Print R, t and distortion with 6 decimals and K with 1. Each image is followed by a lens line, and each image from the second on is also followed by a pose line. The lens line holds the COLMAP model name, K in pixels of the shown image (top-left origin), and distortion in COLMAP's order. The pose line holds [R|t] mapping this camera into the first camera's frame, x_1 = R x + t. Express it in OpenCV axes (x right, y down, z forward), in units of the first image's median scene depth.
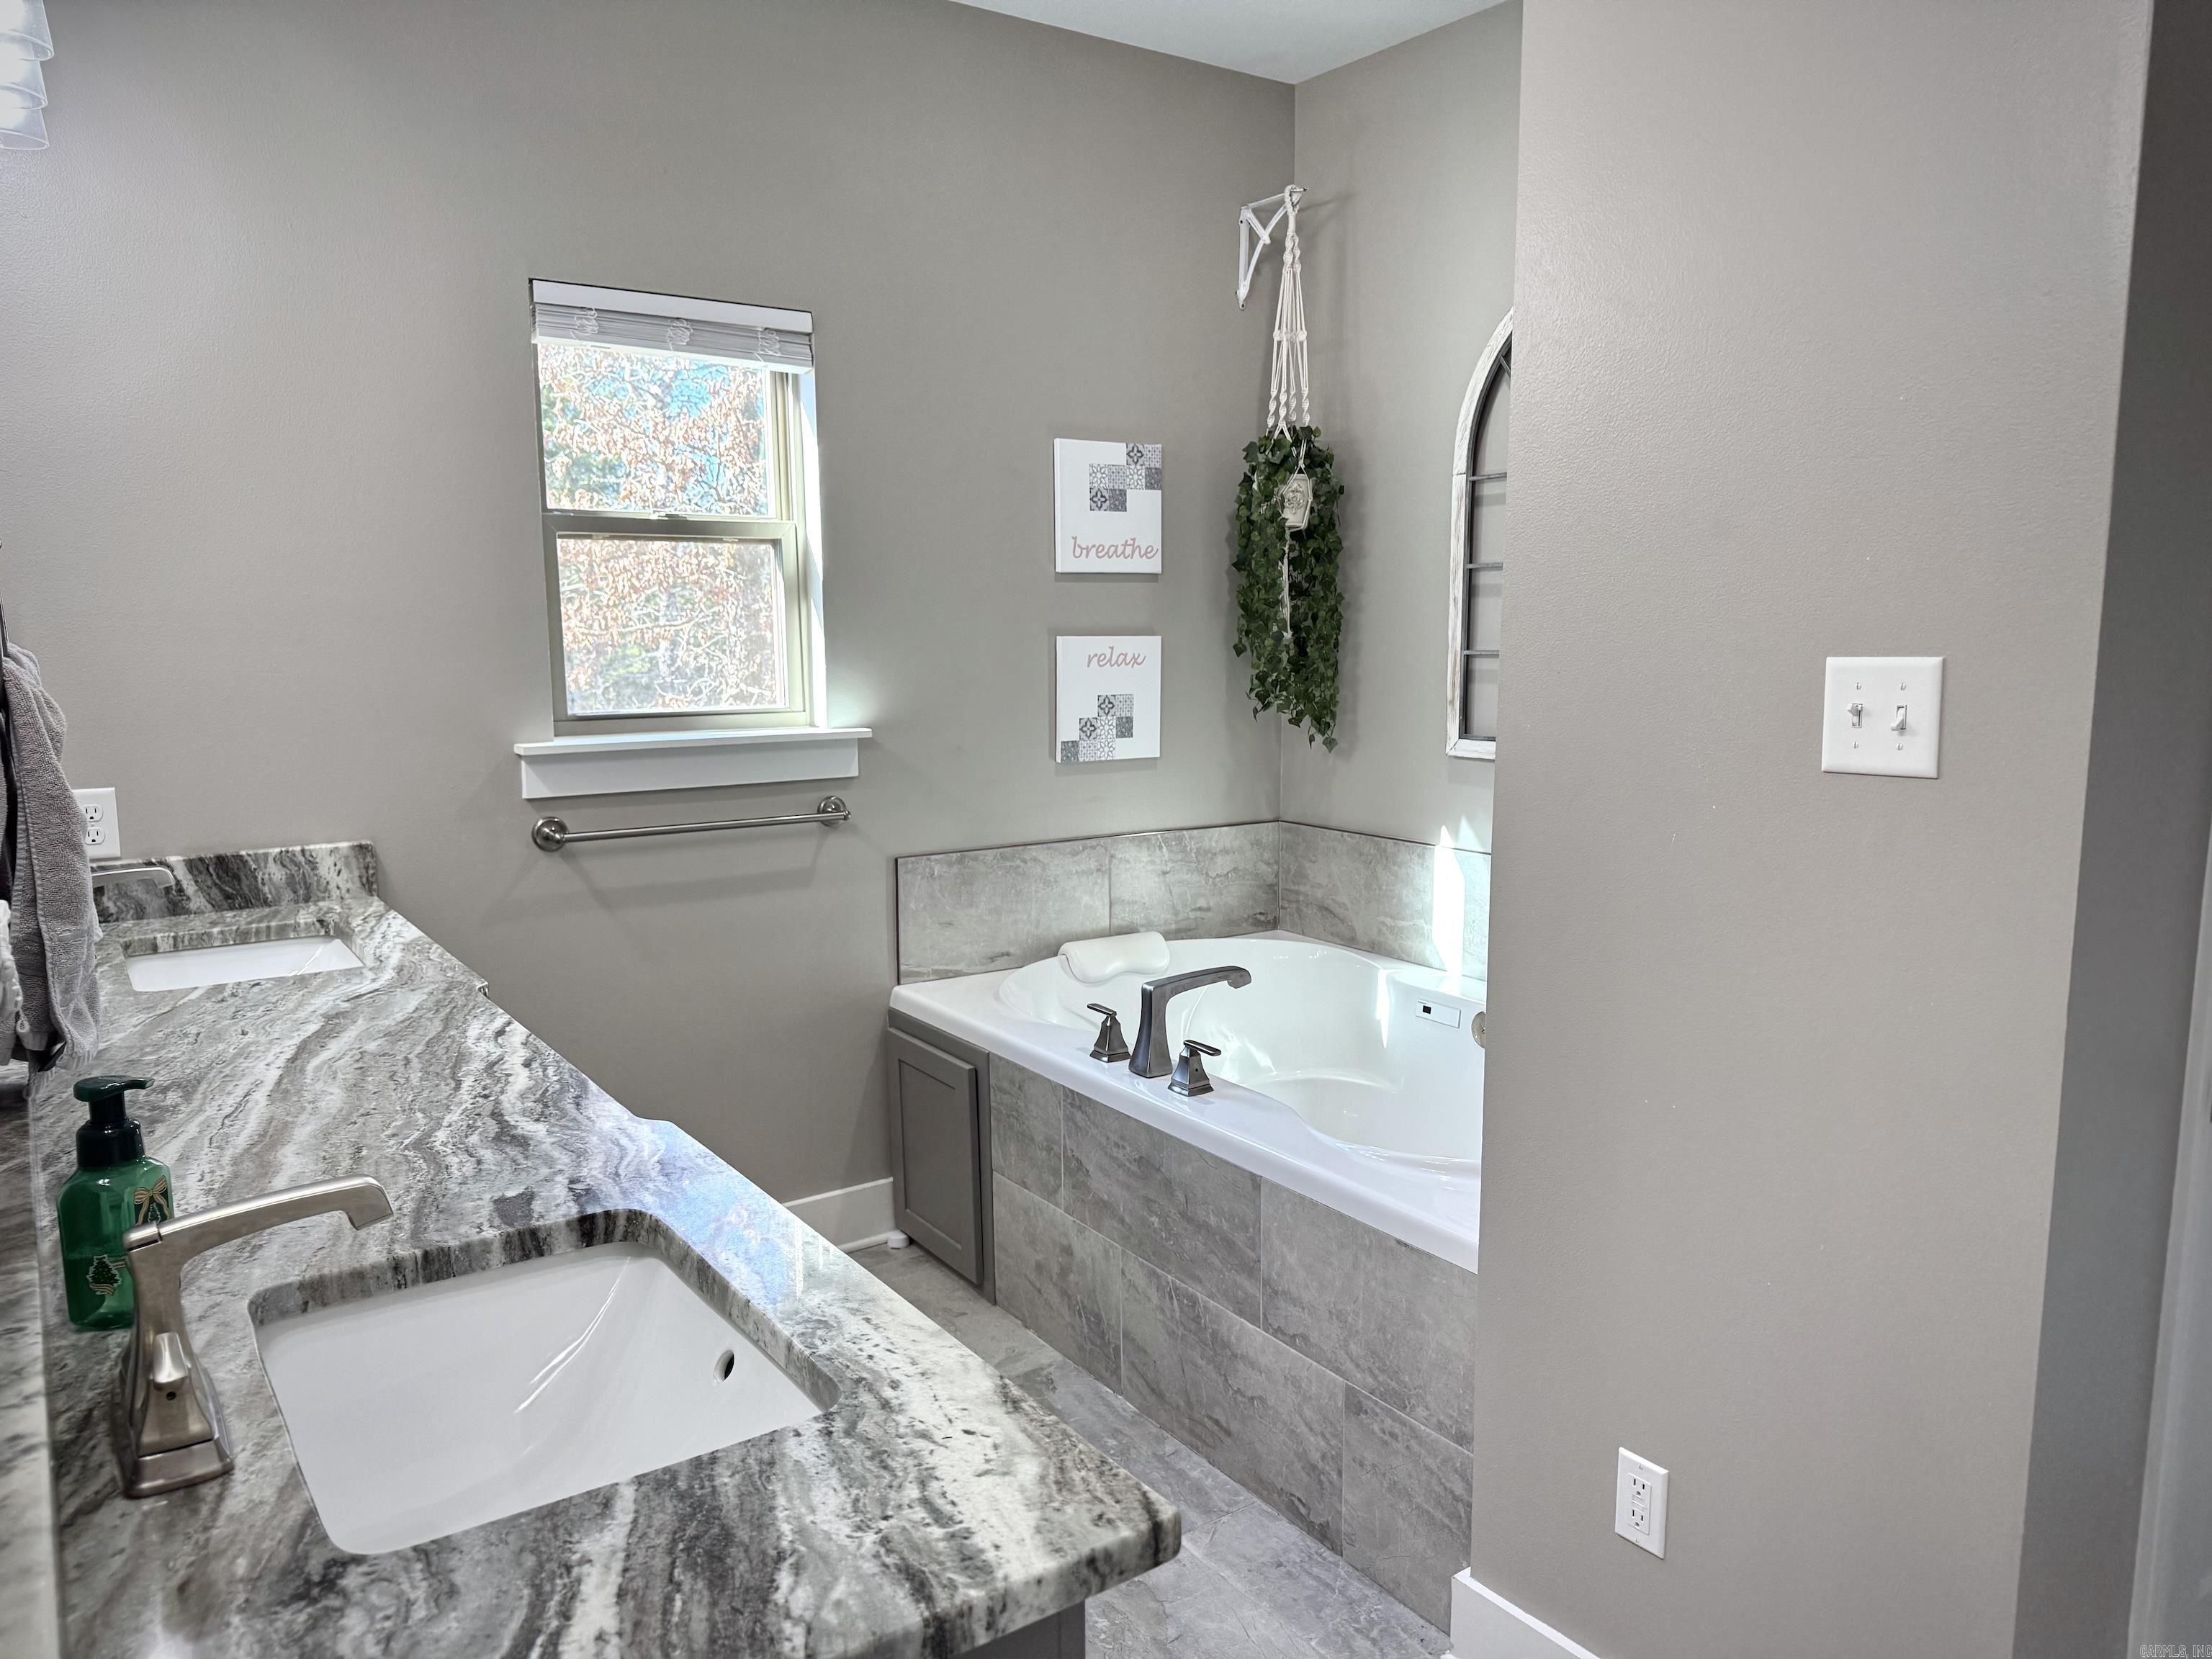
lens RADIAL K [[1581.6, 0, 1099.2], [0, 1581.6, 826.3], [0, 0, 1]] dist [0.058562, -0.073339]
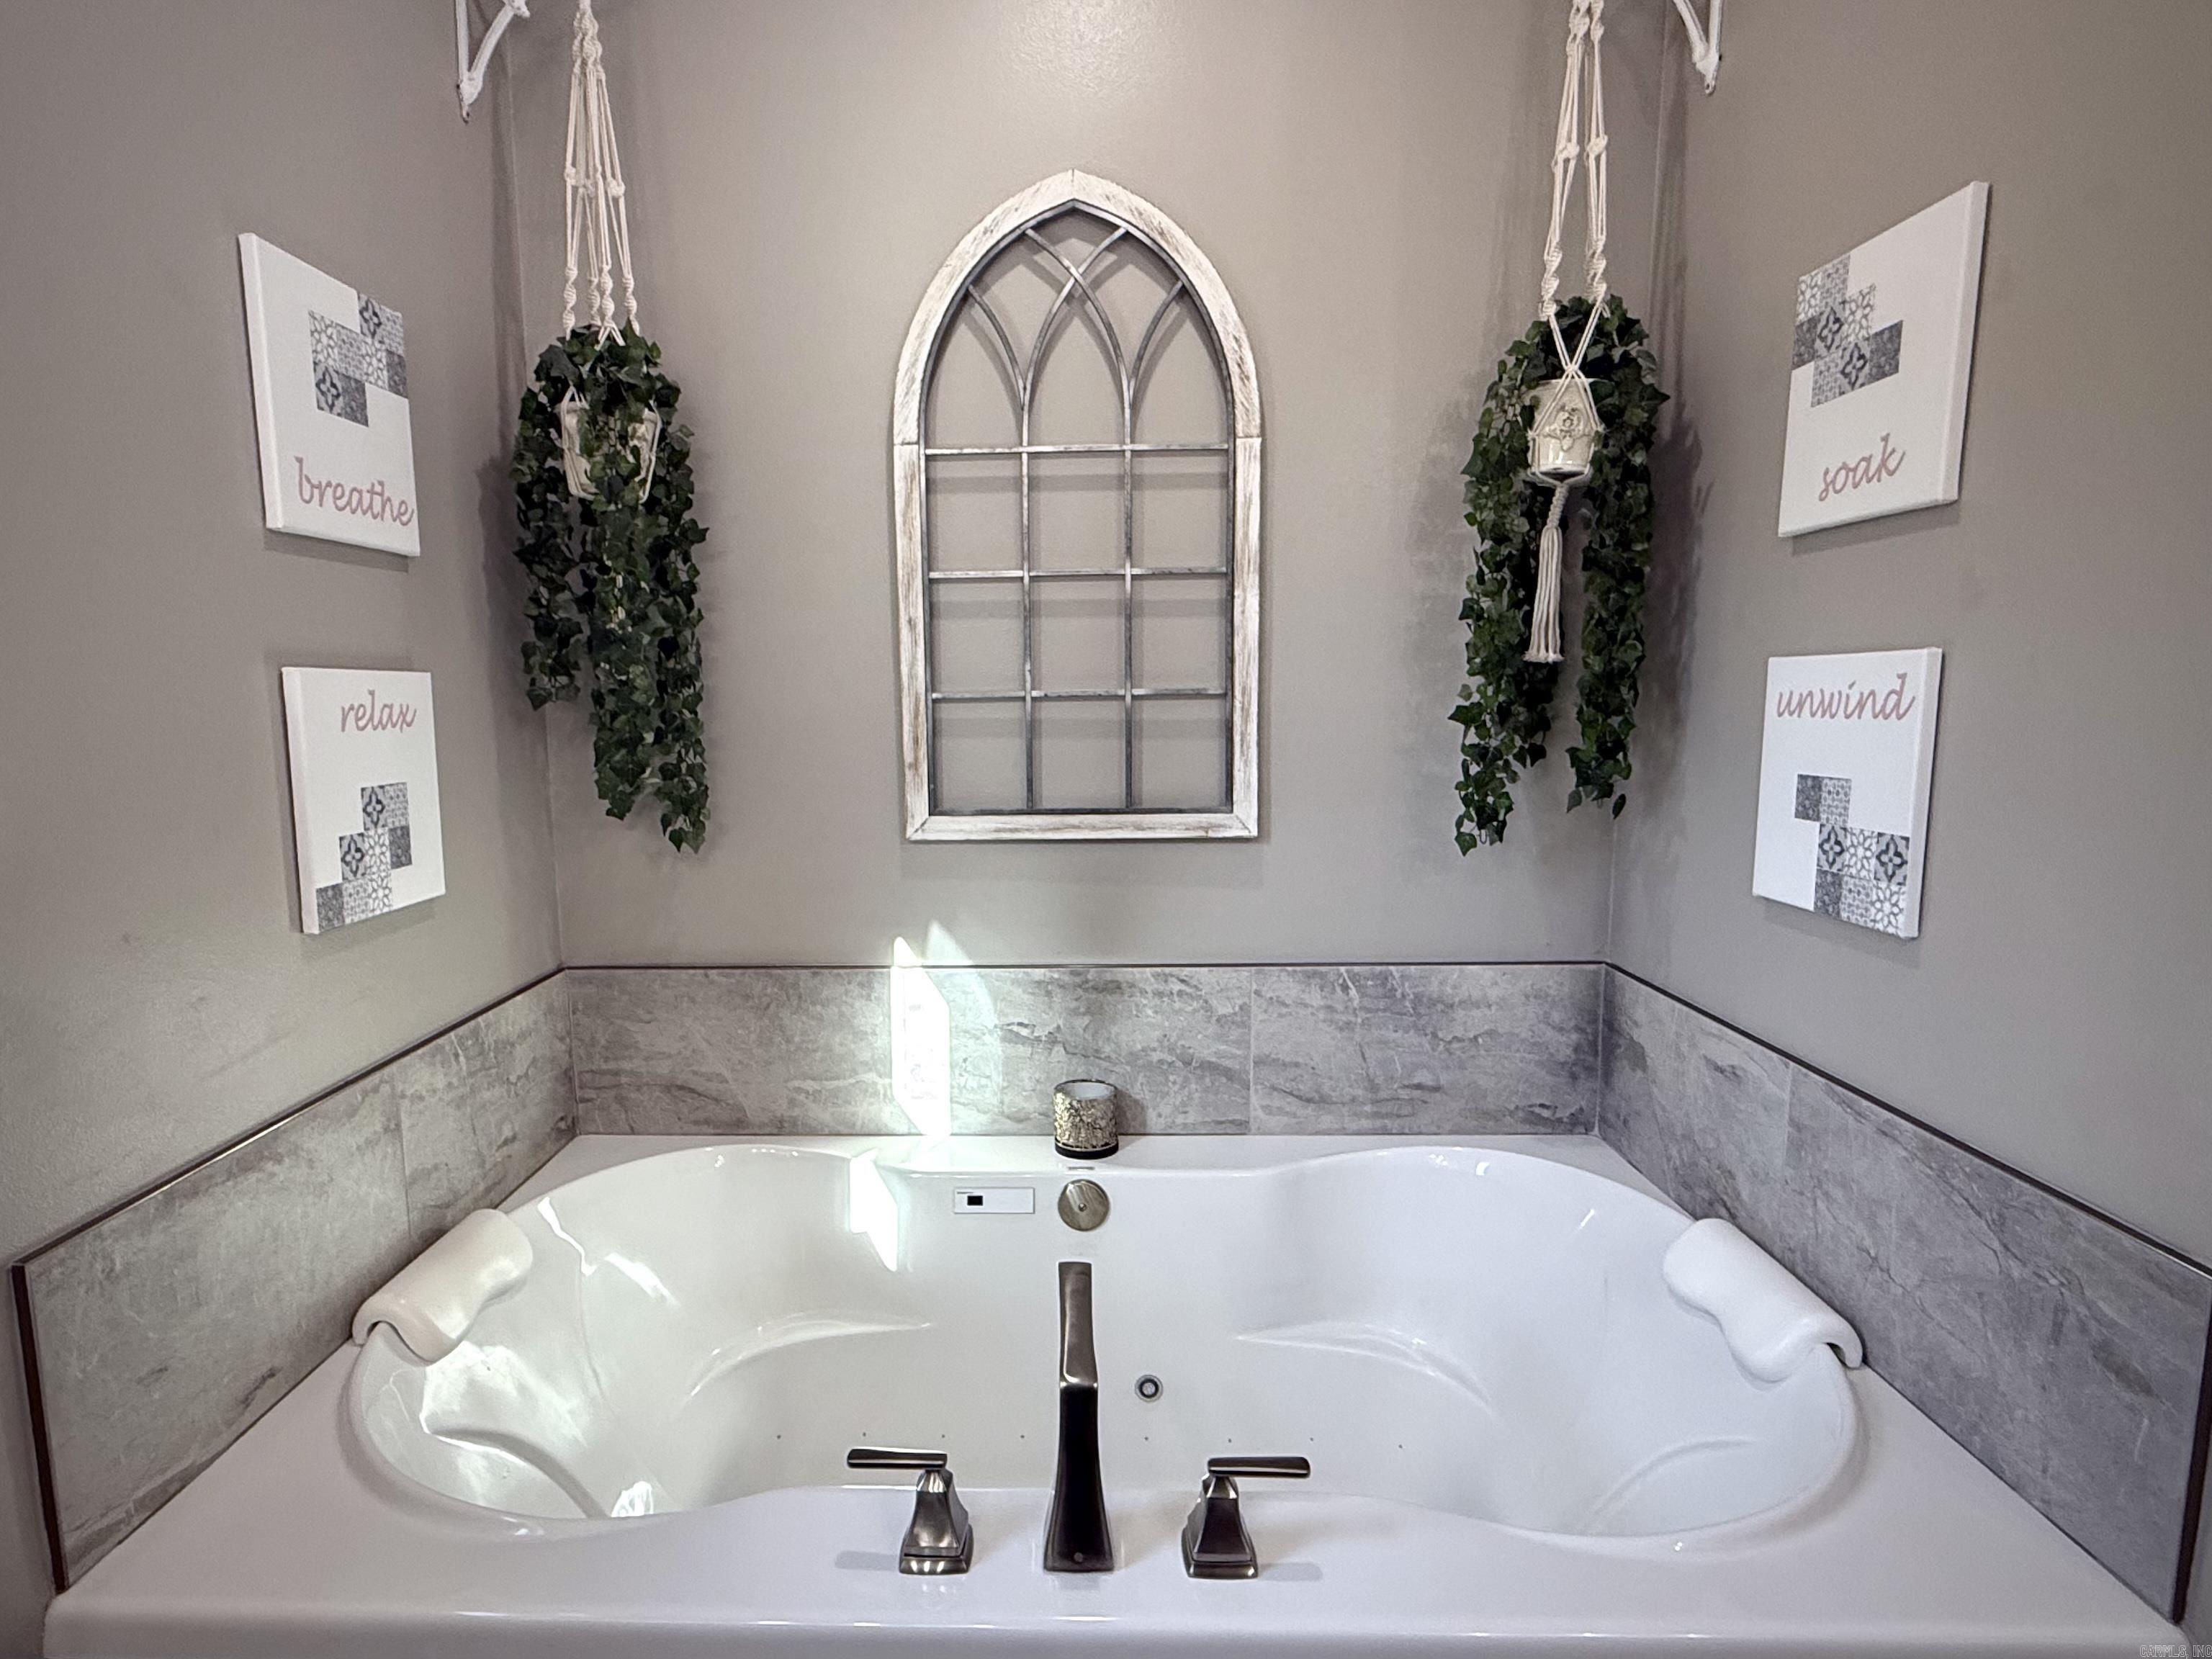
lens RADIAL K [[1269.4, 0, 1079.8], [0, 1269.4, 858.6], [0, 0, 1]] dist [-0.003901, -0.000094]
pose [[0.582110, -0.107893, 0.805920, -0.191488], [0.115208, 0.992102, 0.049604, -0.054170], [-0.804907, 0.063973, 0.589943, 0.580036]]
